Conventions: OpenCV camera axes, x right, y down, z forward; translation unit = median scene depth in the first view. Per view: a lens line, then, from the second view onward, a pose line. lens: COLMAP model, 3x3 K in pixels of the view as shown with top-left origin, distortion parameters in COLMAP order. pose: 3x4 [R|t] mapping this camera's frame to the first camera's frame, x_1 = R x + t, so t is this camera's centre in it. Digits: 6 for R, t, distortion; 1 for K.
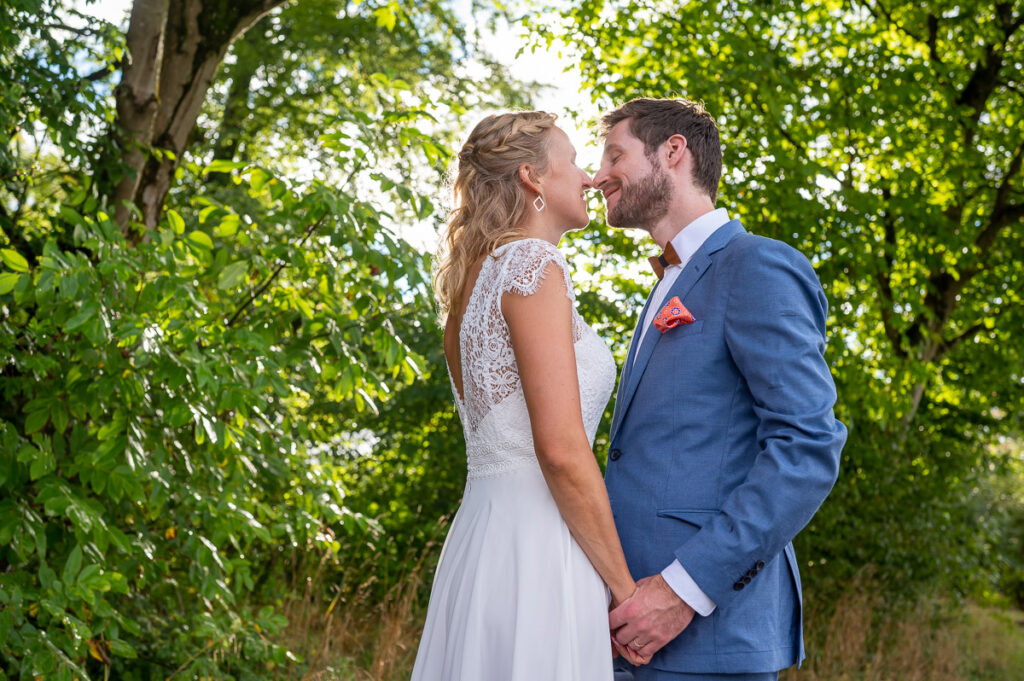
lens RADIAL K [[977.5, 0, 520.3], [0, 977.5, 334.2], [0, 0, 1]] dist [0.001087, 0.000000]
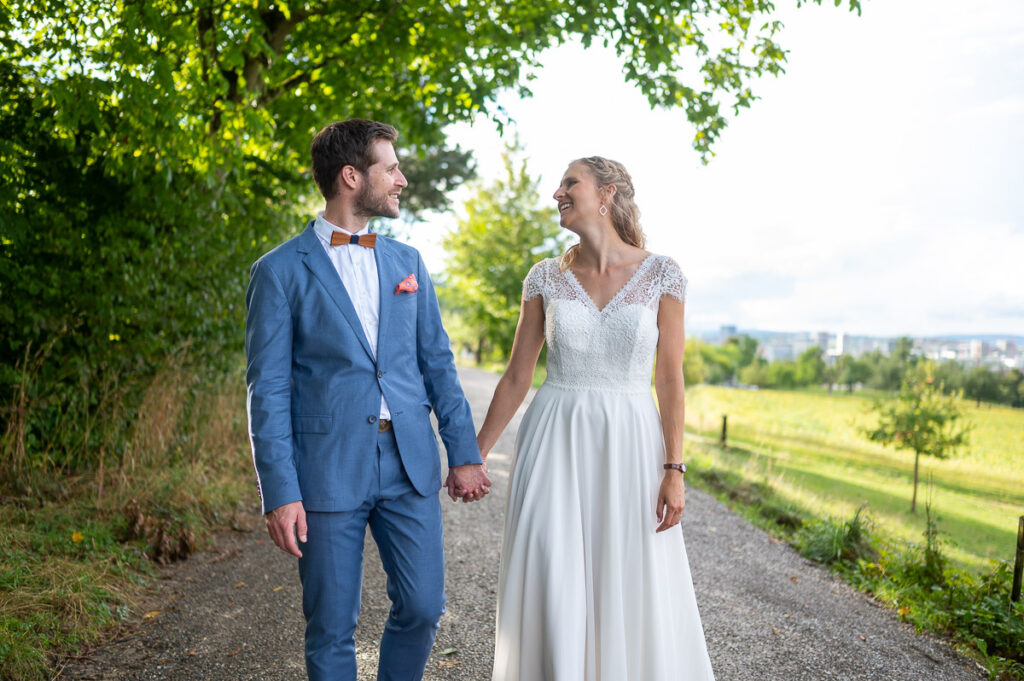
lens RADIAL K [[977.5, 0, 509.5], [0, 977.5, 341.0], [0, 0, 1]] dist [0.001087, 0.000000]
pose [[0.765325, -0.049590, 0.641731, 0.032501], [-0.120523, 0.968351, 0.218565, 0.020351], [-0.632260, -0.244616, 0.735126, 0.323839]]
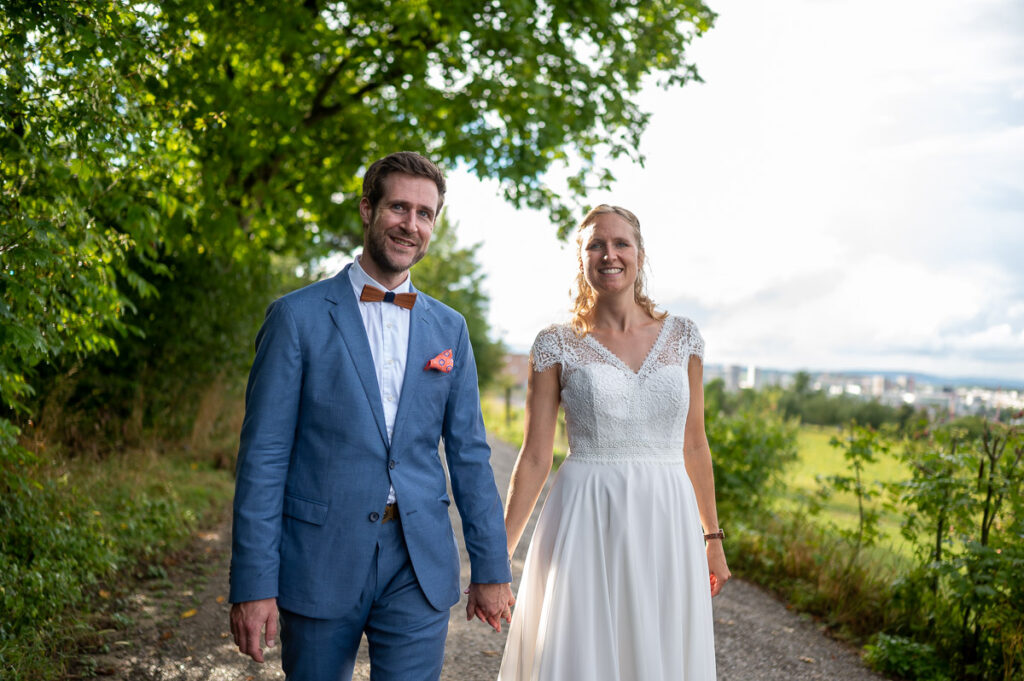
lens RADIAL K [[977.5, 0, 482.9], [0, 977.5, 350.3], [0, 0, 1]] dist [0.001087, 0.000000]
pose [[0.729282, -0.020949, 0.683892, -0.638516], [-0.154150, 0.968803, 0.194057, -0.217902], [-0.666622, -0.246944, 0.703302, -0.457770]]
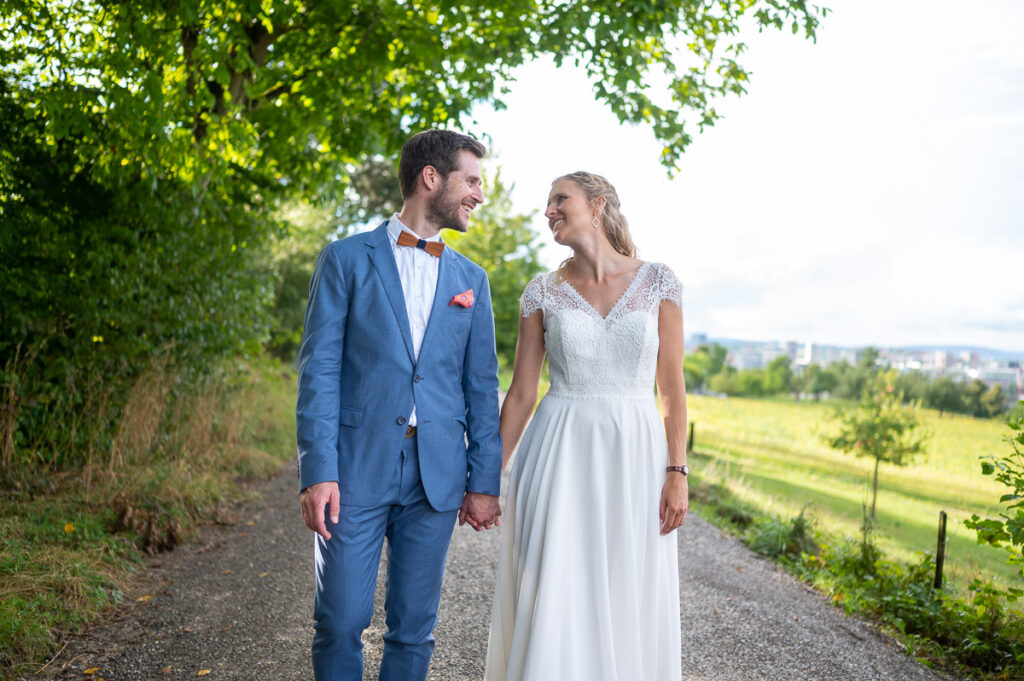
lens RADIAL K [[977.5, 0, 514.2], [0, 977.5, 344.7], [0, 0, 1]] dist [0.001087, 0.000000]
pose [[0.743864, -0.039401, 0.667169, -0.019235], [-0.139063, 0.967287, 0.212174, 0.001853], [-0.653704, -0.250607, 0.714050, 0.264182]]
